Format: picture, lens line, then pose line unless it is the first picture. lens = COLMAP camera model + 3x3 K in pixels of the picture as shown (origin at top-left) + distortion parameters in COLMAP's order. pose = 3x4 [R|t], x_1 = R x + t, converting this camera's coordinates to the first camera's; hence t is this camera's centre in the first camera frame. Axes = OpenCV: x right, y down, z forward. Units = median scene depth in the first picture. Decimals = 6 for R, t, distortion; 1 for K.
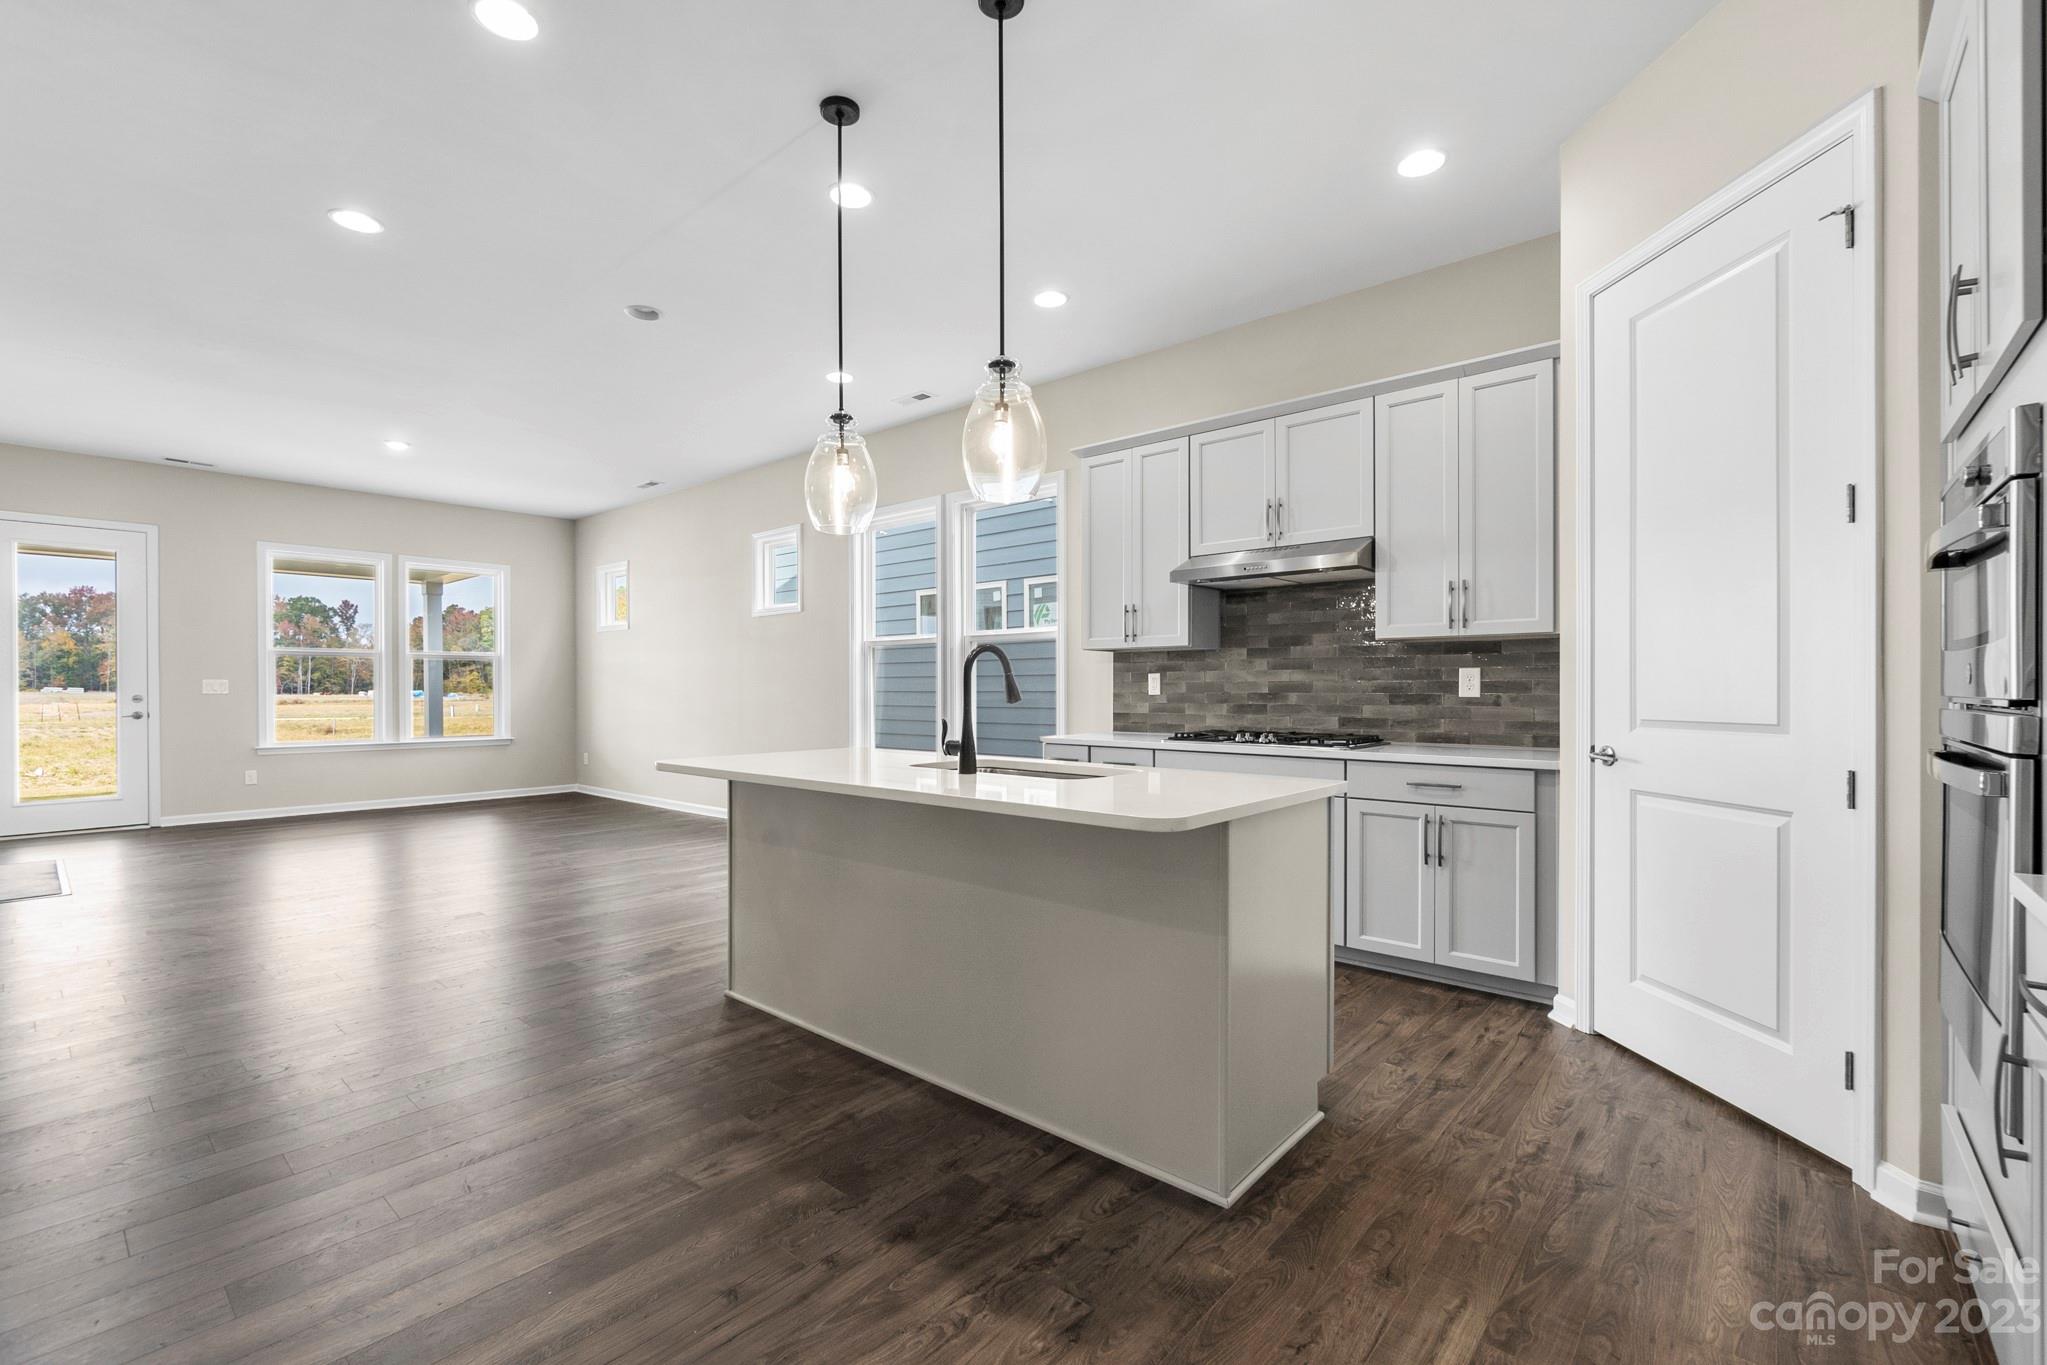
lens RADIAL K [[898.2, 0, 1026.4], [0, 898.2, 695.8], [0, 0, 1]] dist [0.000679, 0.000360]
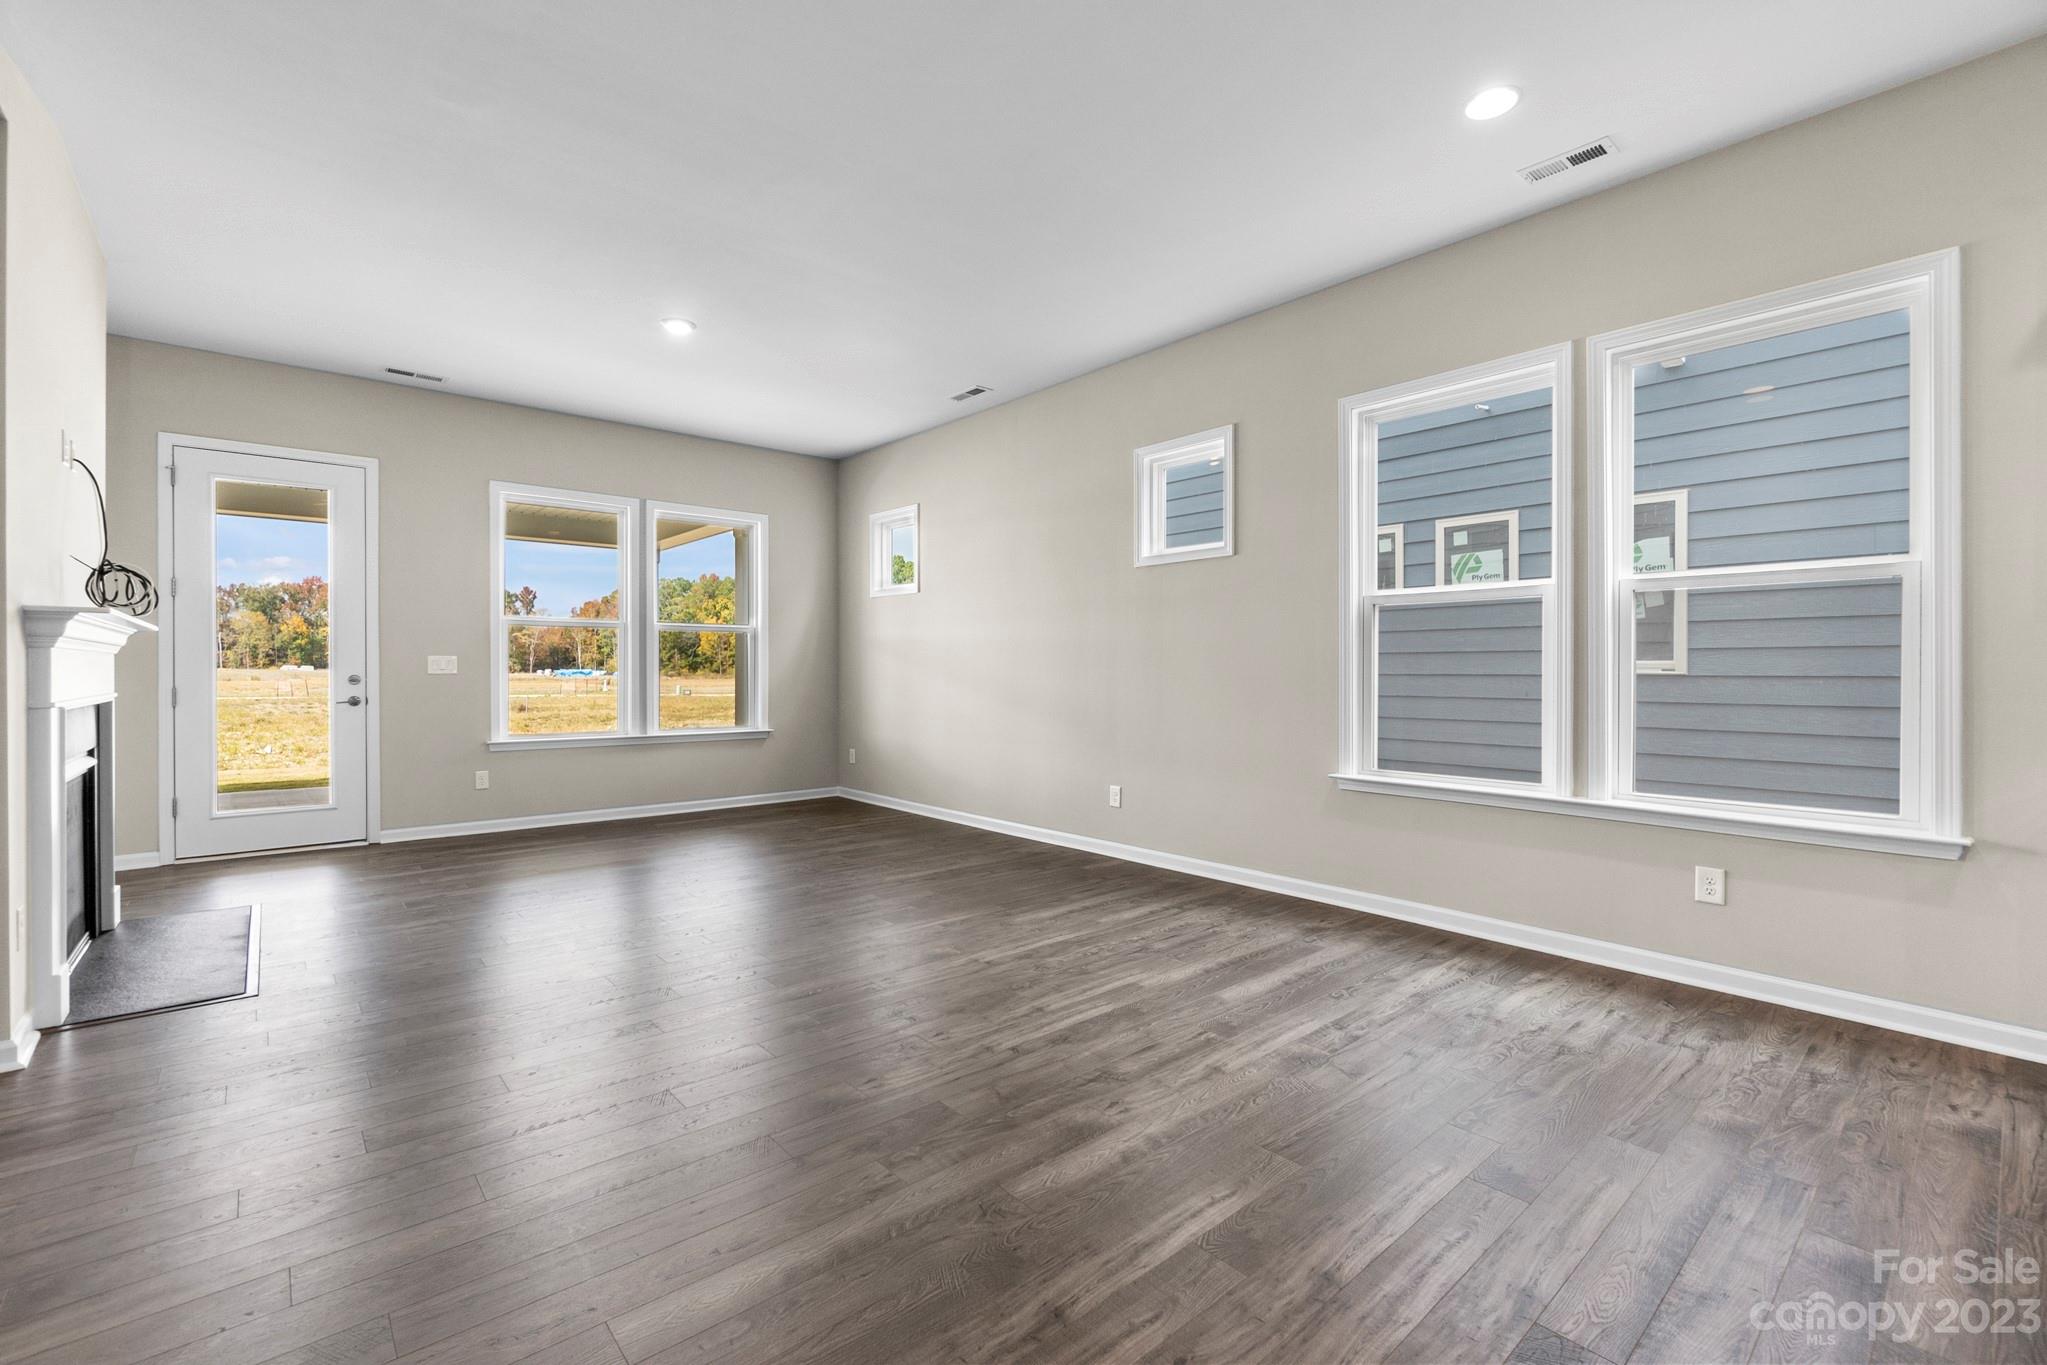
lens RADIAL K [[887.3, 0, 1023.5], [0, 887.3, 682.5], [0, 0, 1]] dist [-0.004925, 0.004231]
pose [[0.991049, 0.005728, -0.133373, -0.451690], [-0.004808, 0.999962, 0.007221, -0.003955], [0.133410, -0.006515, 0.991040, 0.459010]]
